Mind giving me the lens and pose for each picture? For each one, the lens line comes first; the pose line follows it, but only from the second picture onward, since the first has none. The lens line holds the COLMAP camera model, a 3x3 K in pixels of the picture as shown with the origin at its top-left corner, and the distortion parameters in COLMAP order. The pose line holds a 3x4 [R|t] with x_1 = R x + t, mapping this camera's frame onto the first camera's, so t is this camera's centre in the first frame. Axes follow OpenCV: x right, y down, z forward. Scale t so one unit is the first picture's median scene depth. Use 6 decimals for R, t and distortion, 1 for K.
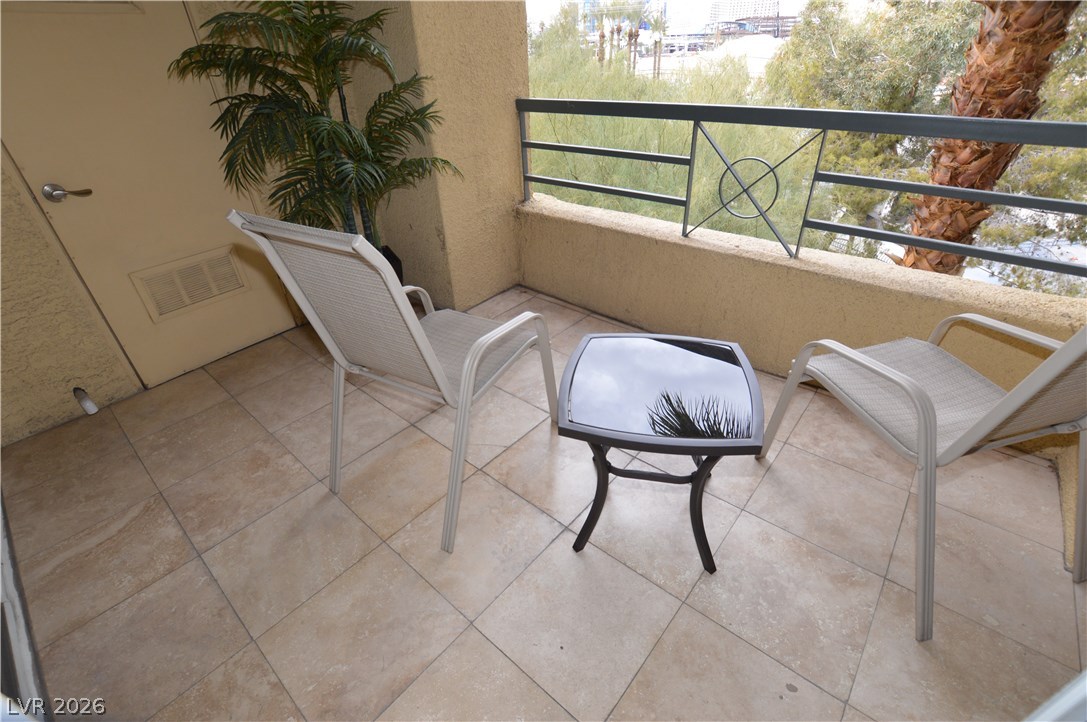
lens RADIAL K [[483.1, 0, 543.5], [0, 483.1, 361.0], [0, 0, 1]] dist [-0.026380, 0.000651]
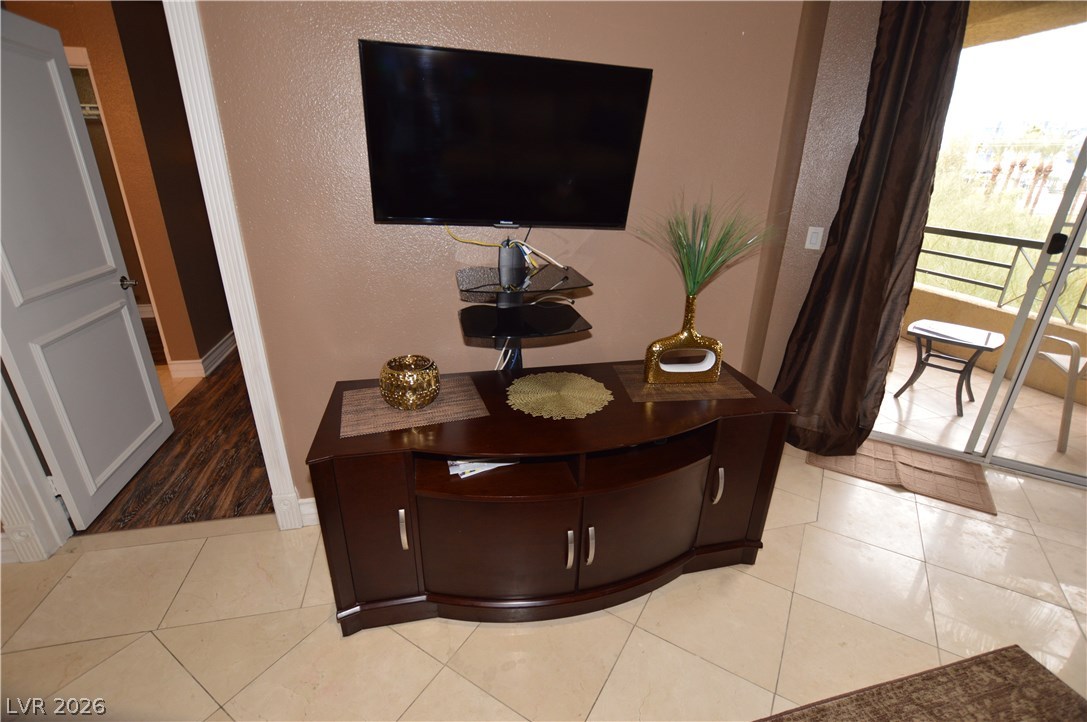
lens RADIAL K [[483.1, 0, 543.5], [0, 483.1, 361.0], [0, 0, 1]] dist [-0.026380, 0.000651]
pose [[0.806864, 0.264328, -0.528301, -0.094130], [-0.357331, 0.930531, -0.080167, 0.702783], [0.470410, 0.253462, 0.845264, -1.272706]]
